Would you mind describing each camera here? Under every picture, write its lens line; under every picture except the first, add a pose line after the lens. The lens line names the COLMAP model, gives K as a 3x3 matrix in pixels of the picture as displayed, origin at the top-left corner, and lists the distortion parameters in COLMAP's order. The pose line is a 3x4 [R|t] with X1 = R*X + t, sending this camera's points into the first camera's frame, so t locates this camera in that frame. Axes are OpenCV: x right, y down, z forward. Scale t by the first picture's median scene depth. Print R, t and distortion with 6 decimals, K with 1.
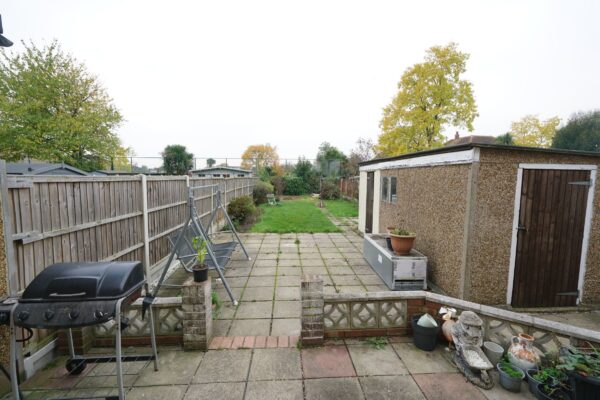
lens RADIAL K [[269.4, 0, 299.5], [0, 269.4, 201.7], [0, 0, 1]] dist [-0.000032, -0.000216]
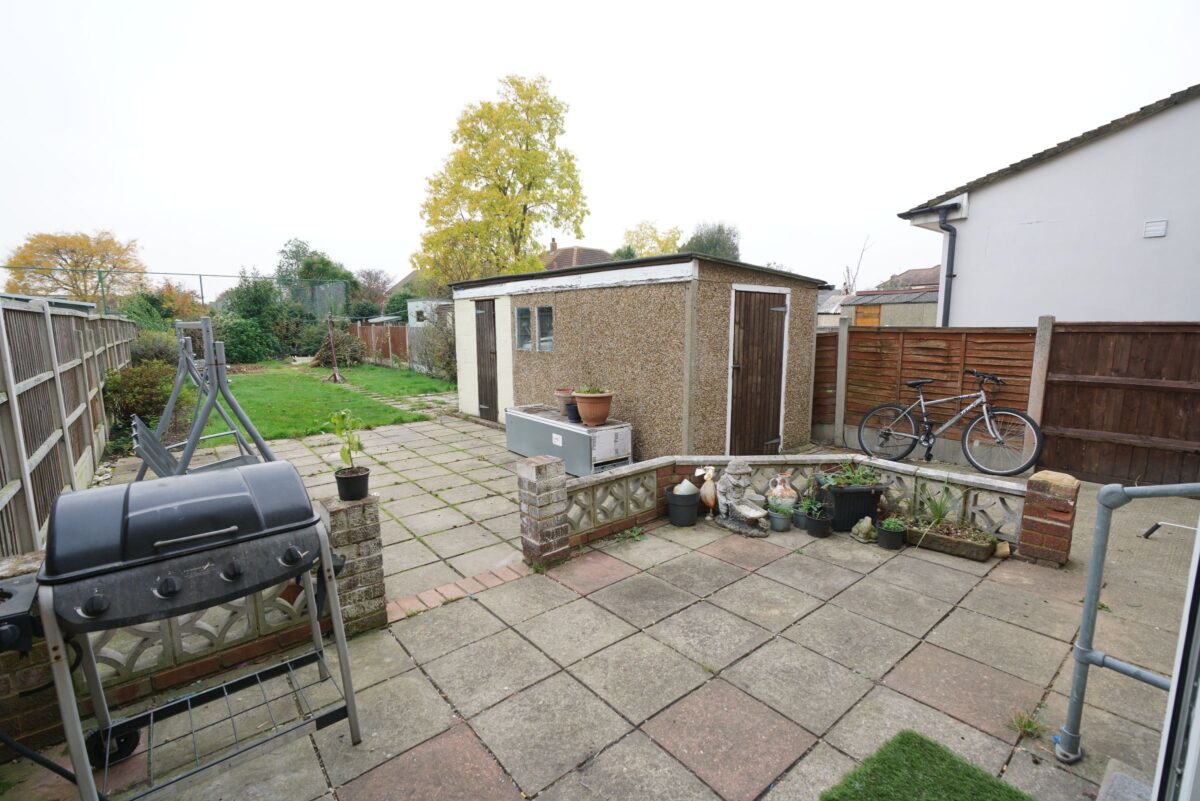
lens RADIAL K [[540.1, 0, 604.0], [0, 540.1, 403.6], [0, 0, 1]] dist [-0.002772, 0.001007]
pose [[0.805309, -0.101994, 0.584016, -0.209675], [0.066673, 0.994422, 0.081732, 0.024987], [-0.589094, -0.026881, 0.807617, -0.028456]]
